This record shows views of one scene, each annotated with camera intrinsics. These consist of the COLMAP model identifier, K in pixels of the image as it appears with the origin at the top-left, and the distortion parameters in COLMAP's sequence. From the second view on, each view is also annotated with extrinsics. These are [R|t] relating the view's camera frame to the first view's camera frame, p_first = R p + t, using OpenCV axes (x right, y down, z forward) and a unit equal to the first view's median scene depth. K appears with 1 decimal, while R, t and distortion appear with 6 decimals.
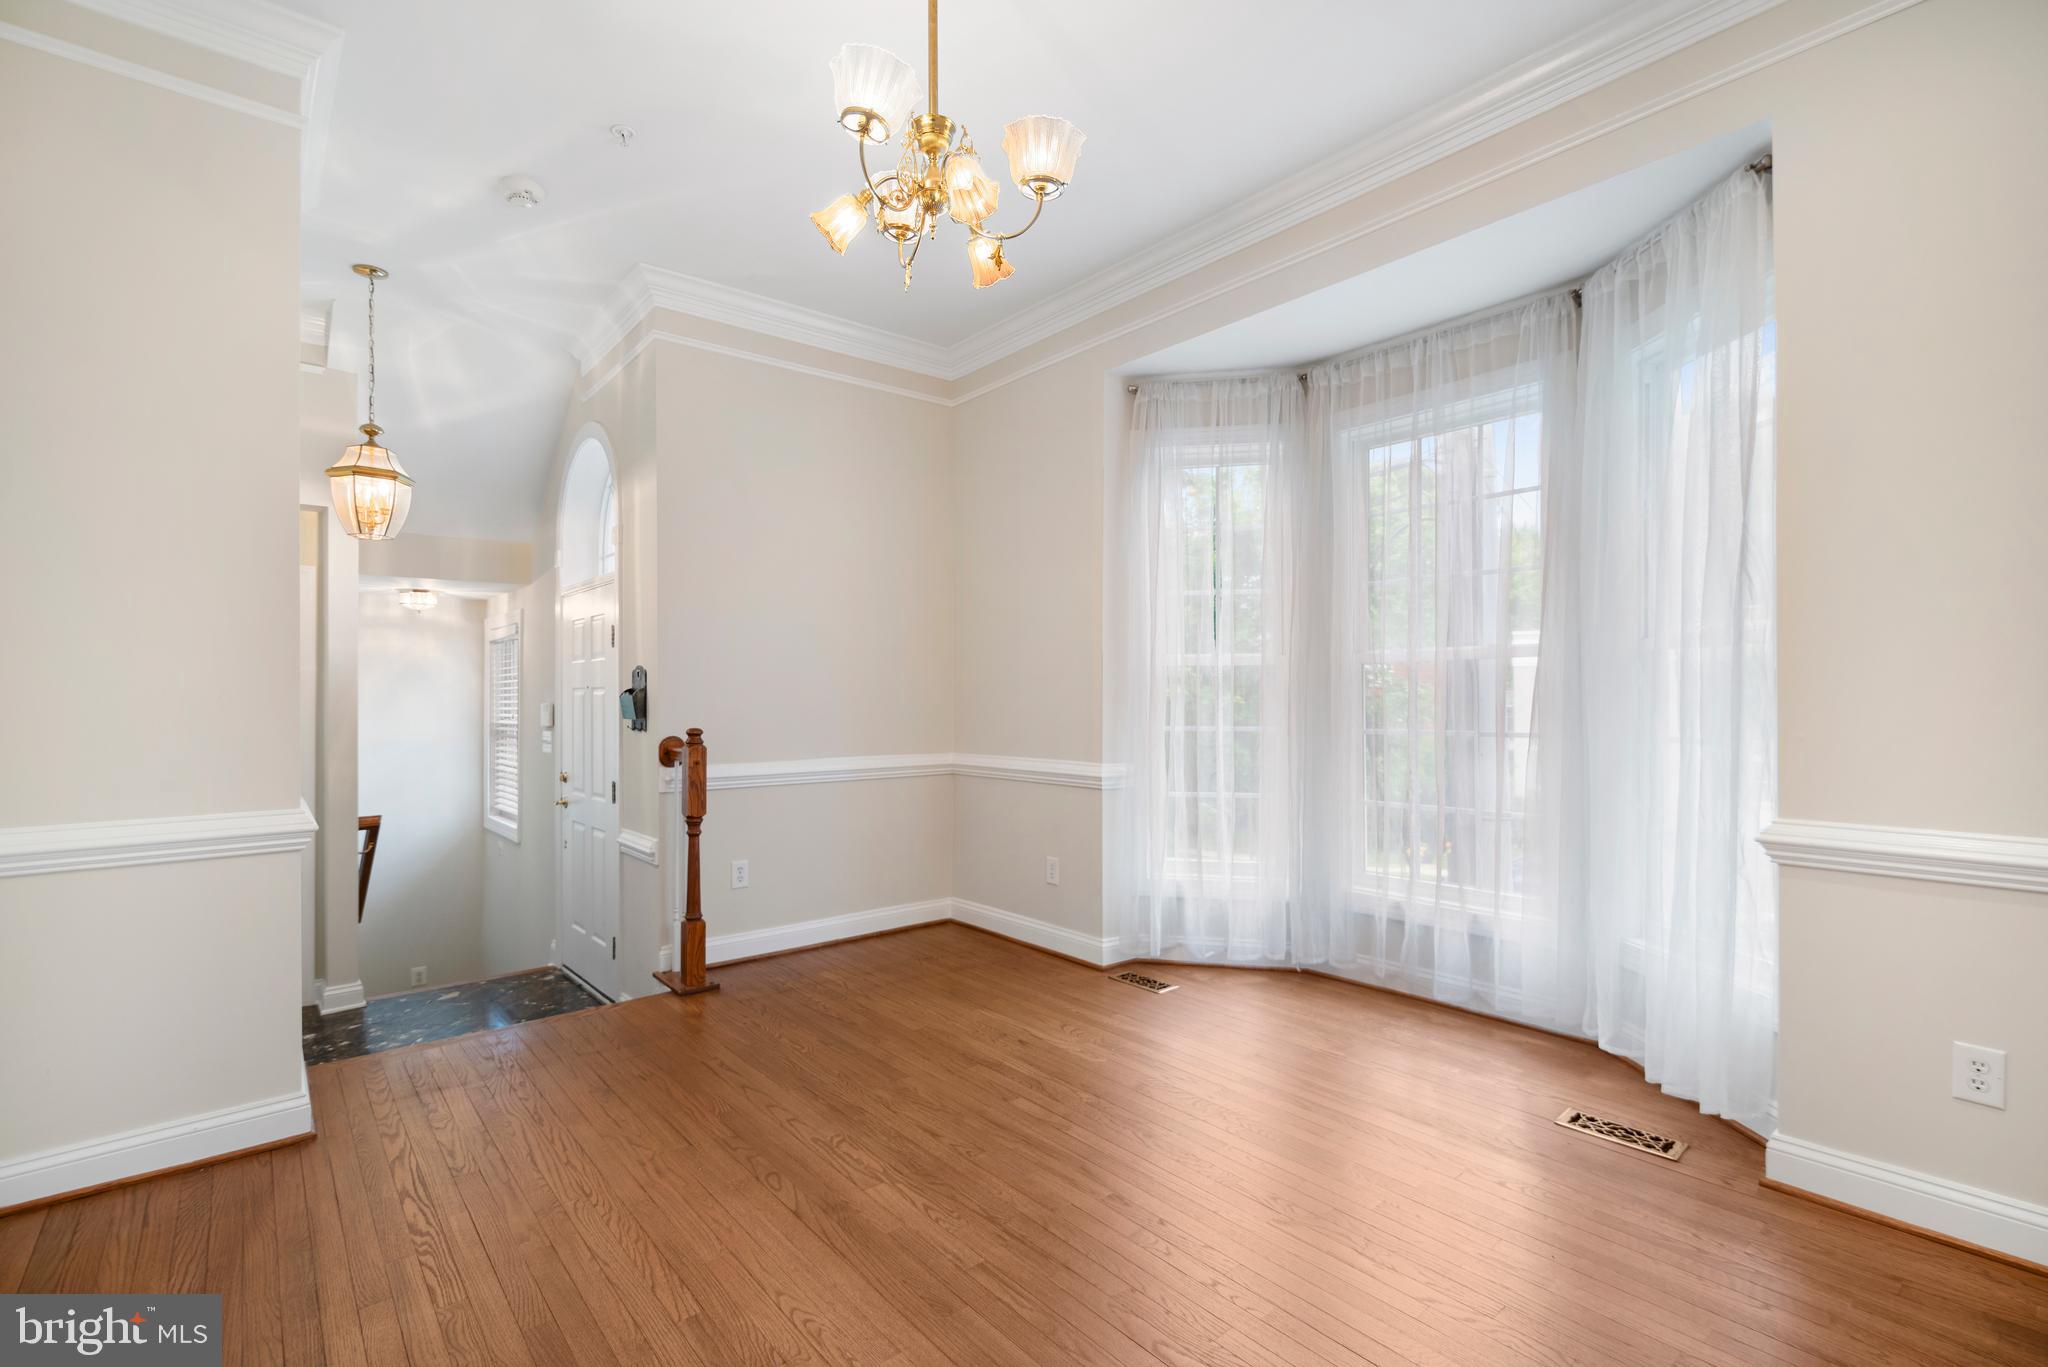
lens RADIAL K [[934.4, 0, 1023.6], [0, 934.4, 707.9], [0, 0, 1]] dist [0.001821, 0.000254]
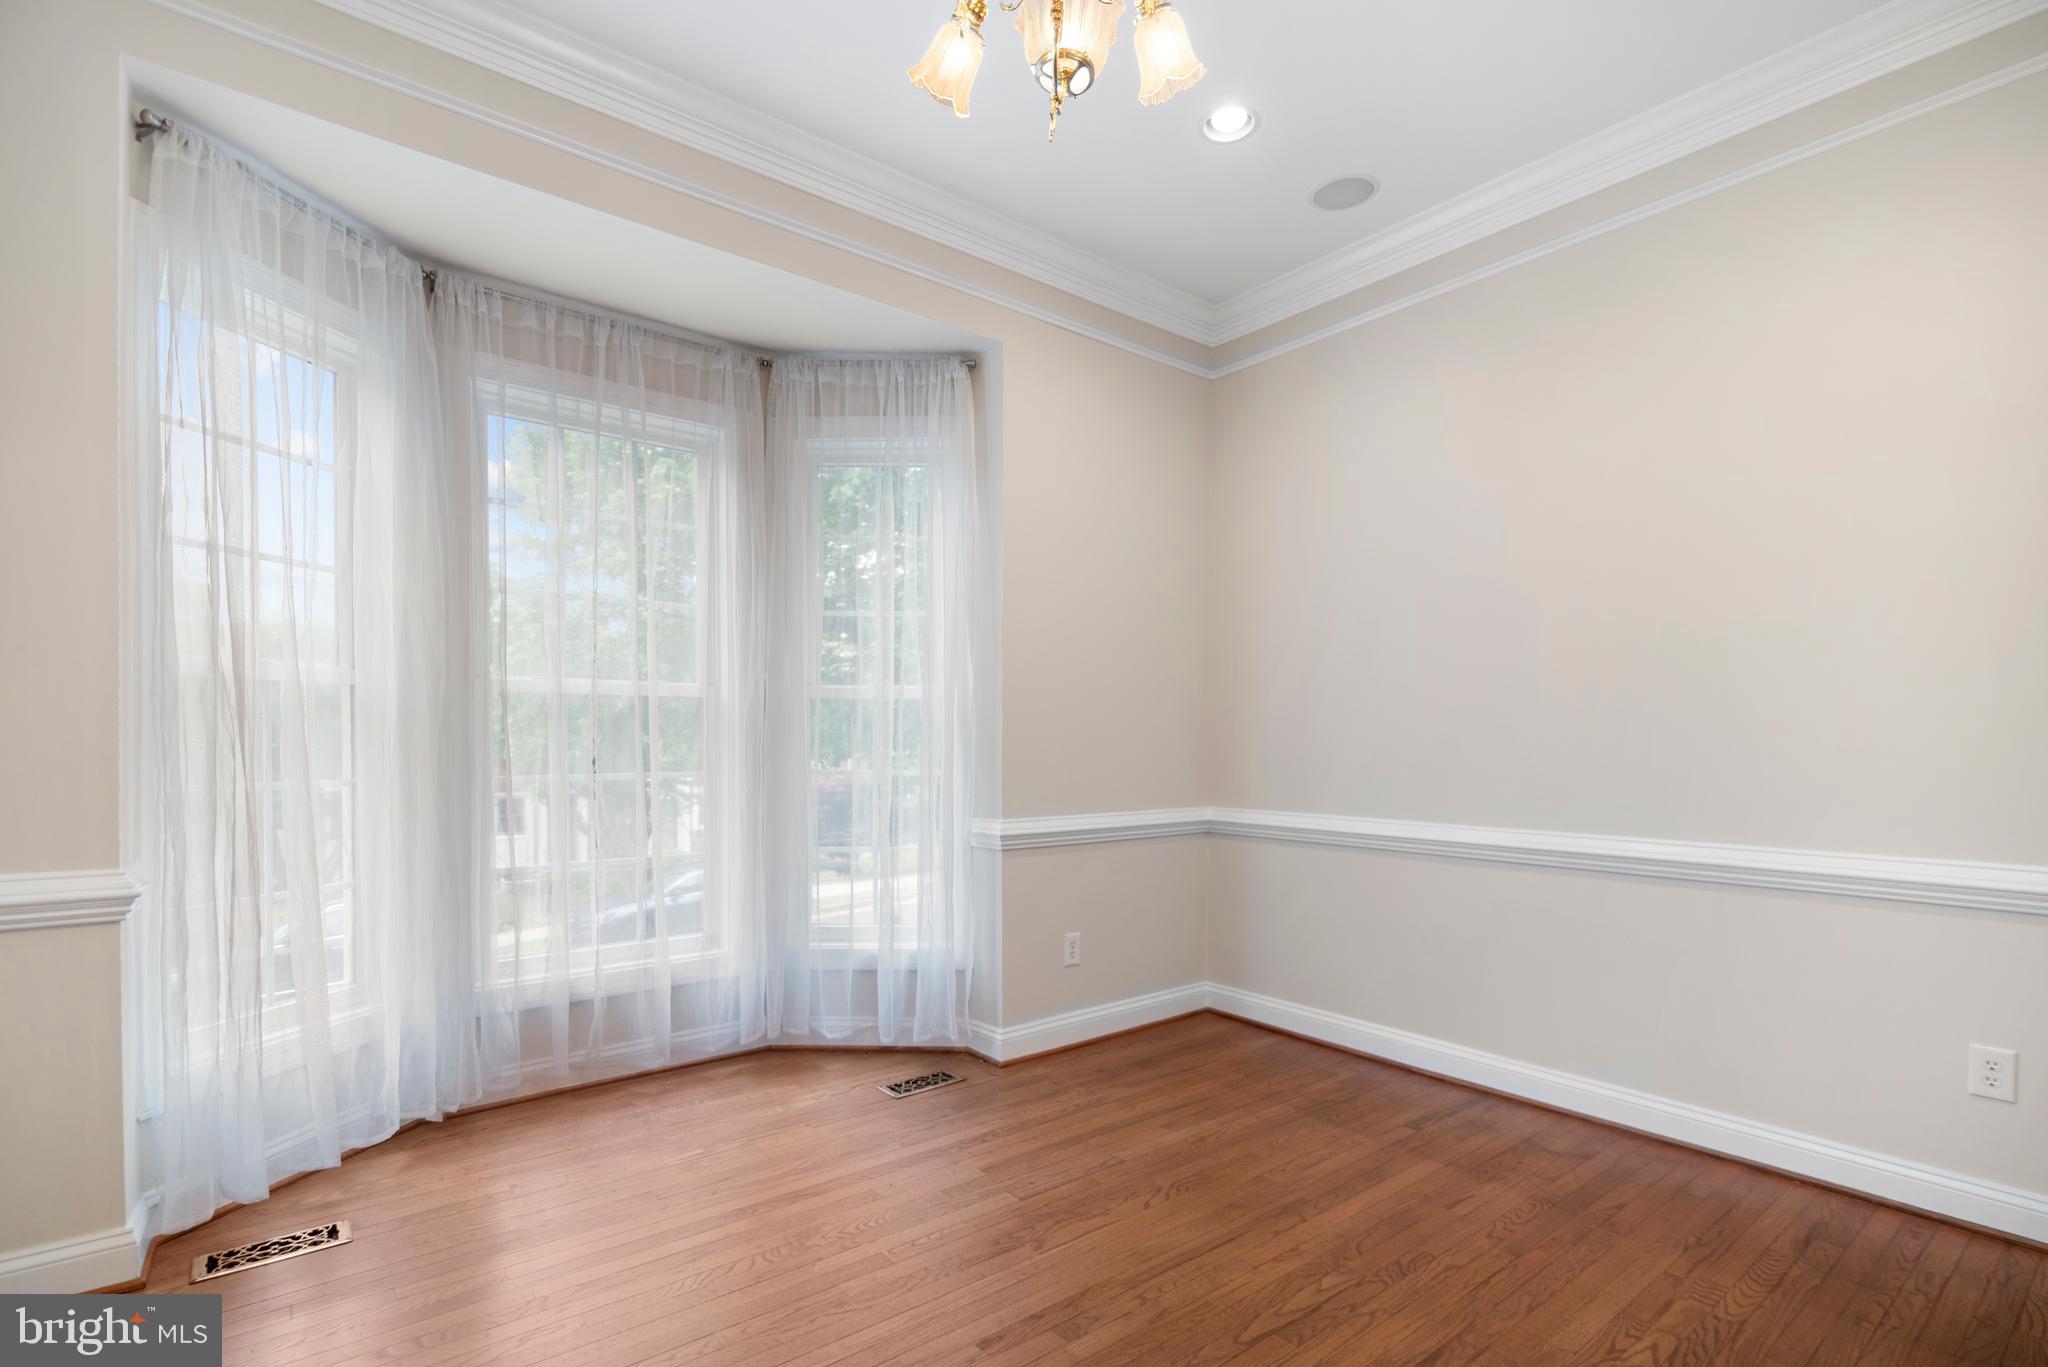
lens RADIAL K [[988.4, 0, 1025.7], [0, 988.4, 757.0], [0, 0, 1]] dist [0.022163, 0.000176]
pose [[0.024995, -0.019318, 0.999501, -0.527932], [0.005352, 0.999802, 0.019190, -0.007122], [-0.999673, 0.004869, 0.025094, 0.635427]]
